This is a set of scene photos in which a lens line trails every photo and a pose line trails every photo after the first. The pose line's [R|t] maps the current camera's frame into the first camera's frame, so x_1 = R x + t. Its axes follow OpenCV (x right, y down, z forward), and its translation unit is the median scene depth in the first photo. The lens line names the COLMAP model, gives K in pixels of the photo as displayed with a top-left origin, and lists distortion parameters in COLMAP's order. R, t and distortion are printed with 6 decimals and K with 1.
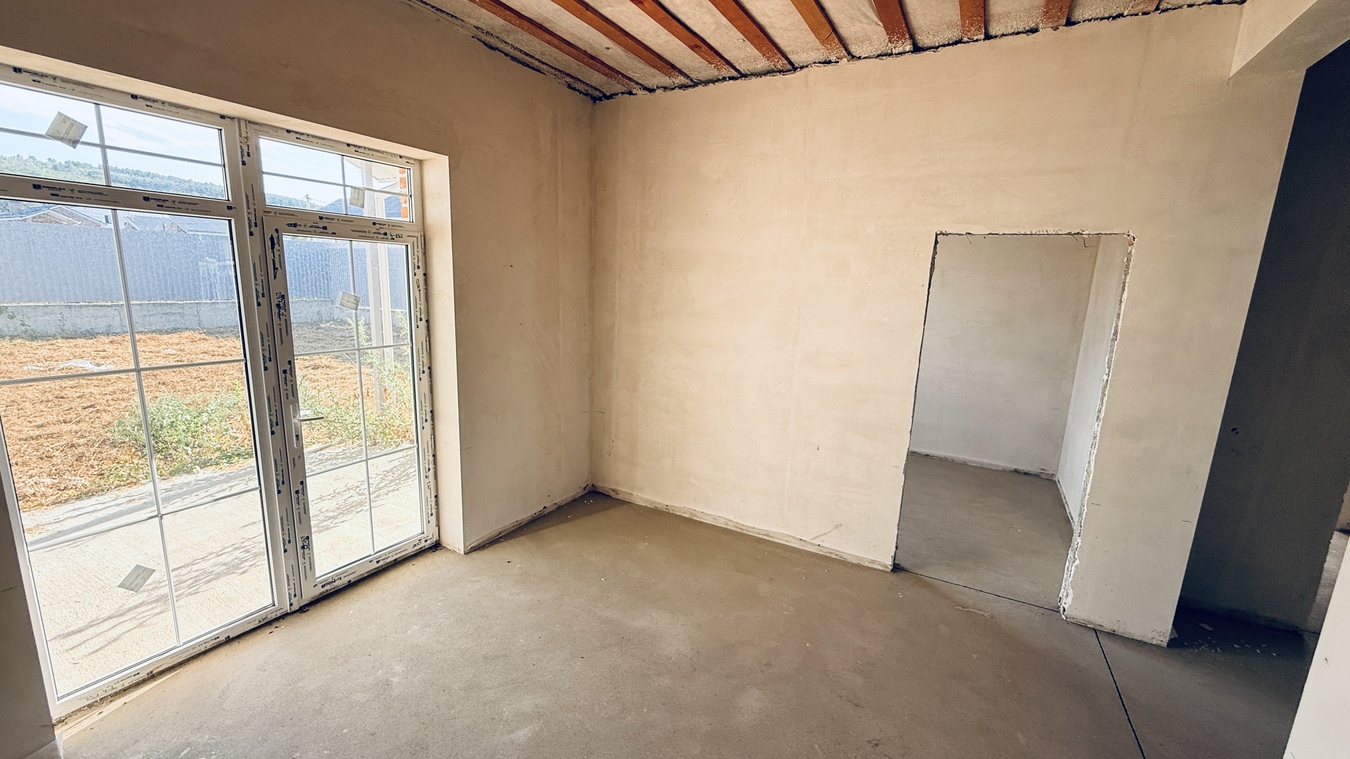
lens RADIAL K [[541.1, 0, 673.0], [0, 541.1, 381.9], [0, 0, 1]] dist [0.000244, -0.000266]
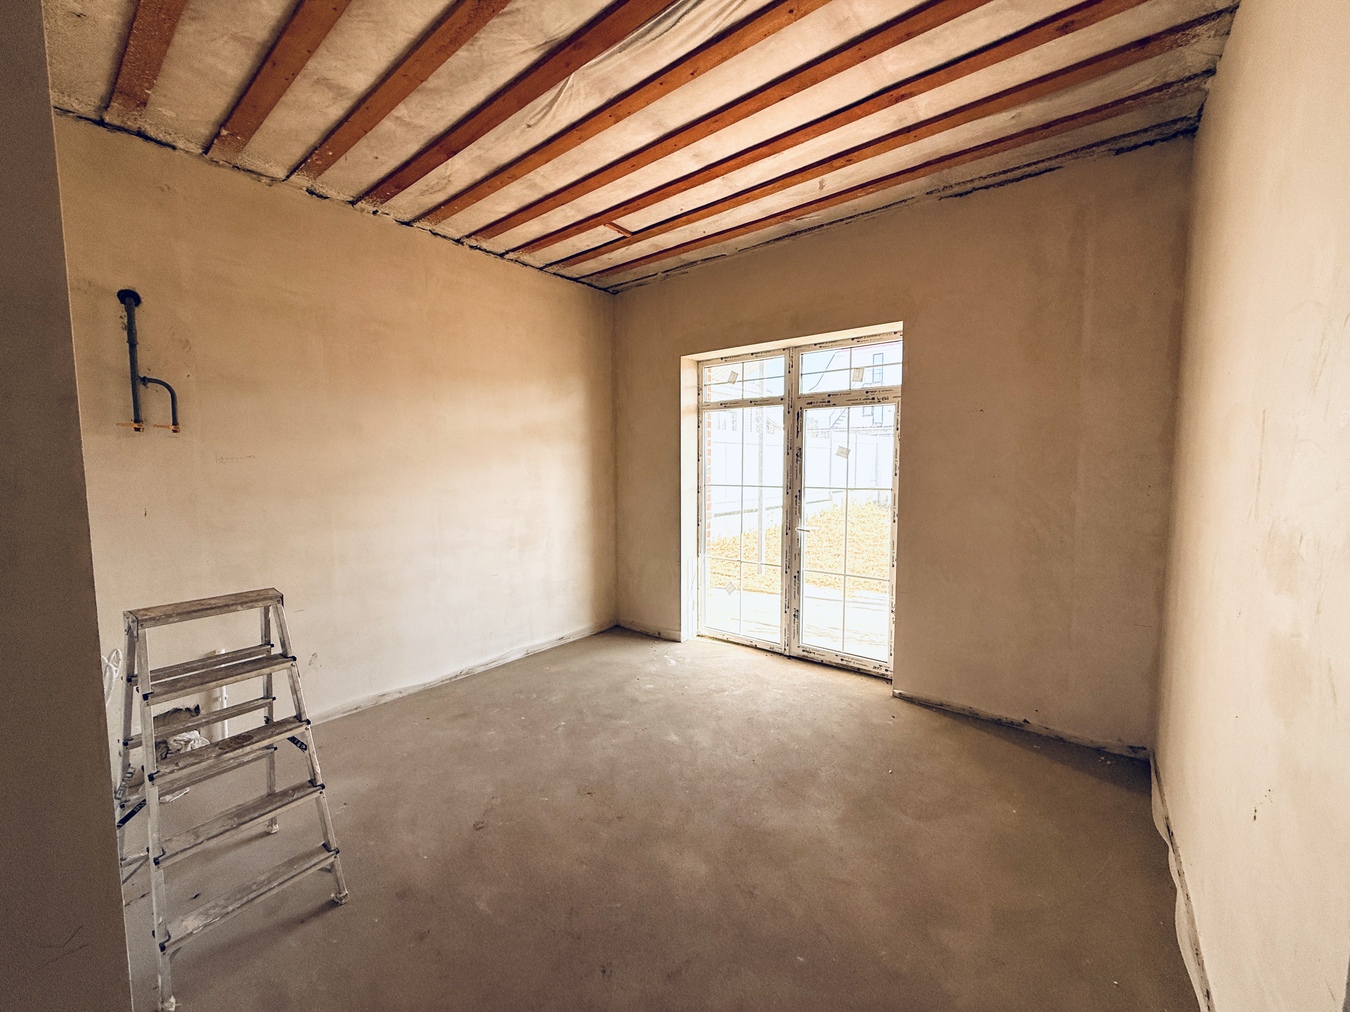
lens RADIAL K [[541.5, 0, 669.2], [0, 541.5, 506.9], [0, 0, 1]] dist [0.000002, 0.000081]
pose [[-0.158114, 0.039825, -0.986617, 0.746835], [-0.190763, 0.979130, 0.070094, -0.024696], [0.968819, 0.199293, -0.147217, 0.736061]]
